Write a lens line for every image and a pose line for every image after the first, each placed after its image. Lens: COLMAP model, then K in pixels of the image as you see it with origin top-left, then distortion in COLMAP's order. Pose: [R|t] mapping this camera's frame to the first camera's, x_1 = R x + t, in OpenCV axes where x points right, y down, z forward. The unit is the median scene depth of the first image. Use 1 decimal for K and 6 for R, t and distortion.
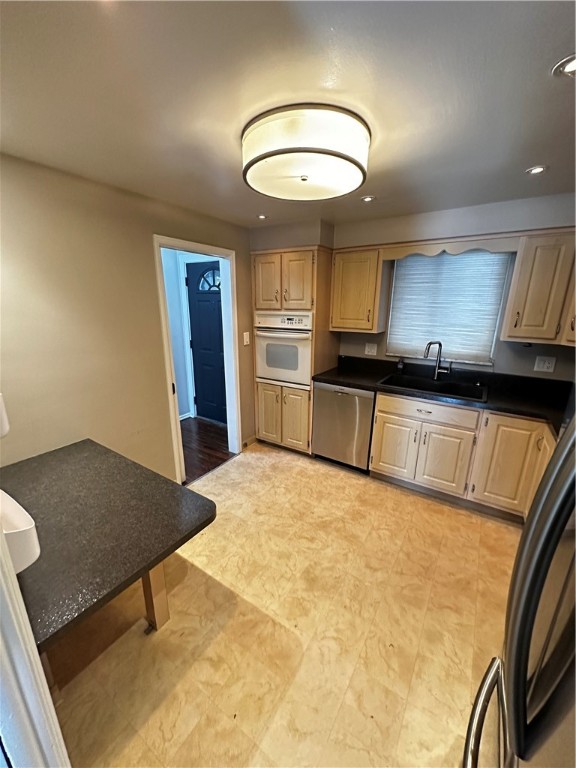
lens RADIAL K [[306.6, 0, 287.0], [0, 306.6, 383.5], [0, 0, 1]] dist [-0.001819, -0.000031]
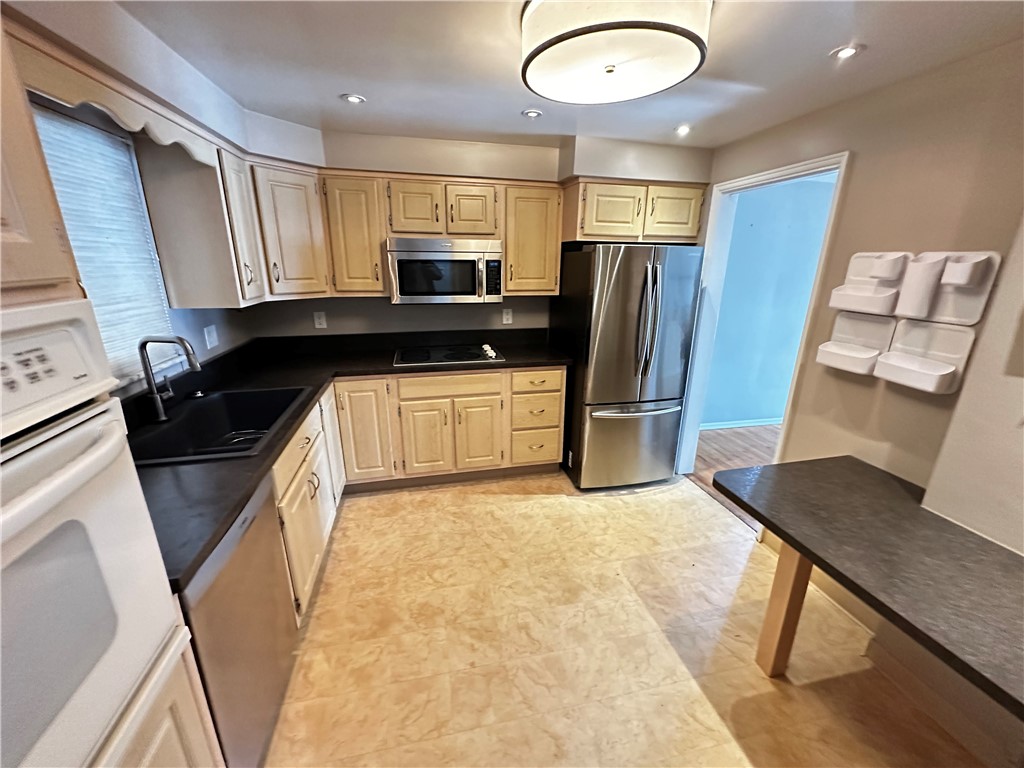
lens RADIAL K [[408.8, 0, 514.0], [0, 408.8, 384.7], [0, 0, 1]] dist [-0.001819, -0.000031]
pose [[-0.716390, -0.220925, 0.661798, -0.346266], [0.168749, 0.865516, 0.471600, -0.325030], [-0.676985, 0.449527, -0.582766, 1.246120]]
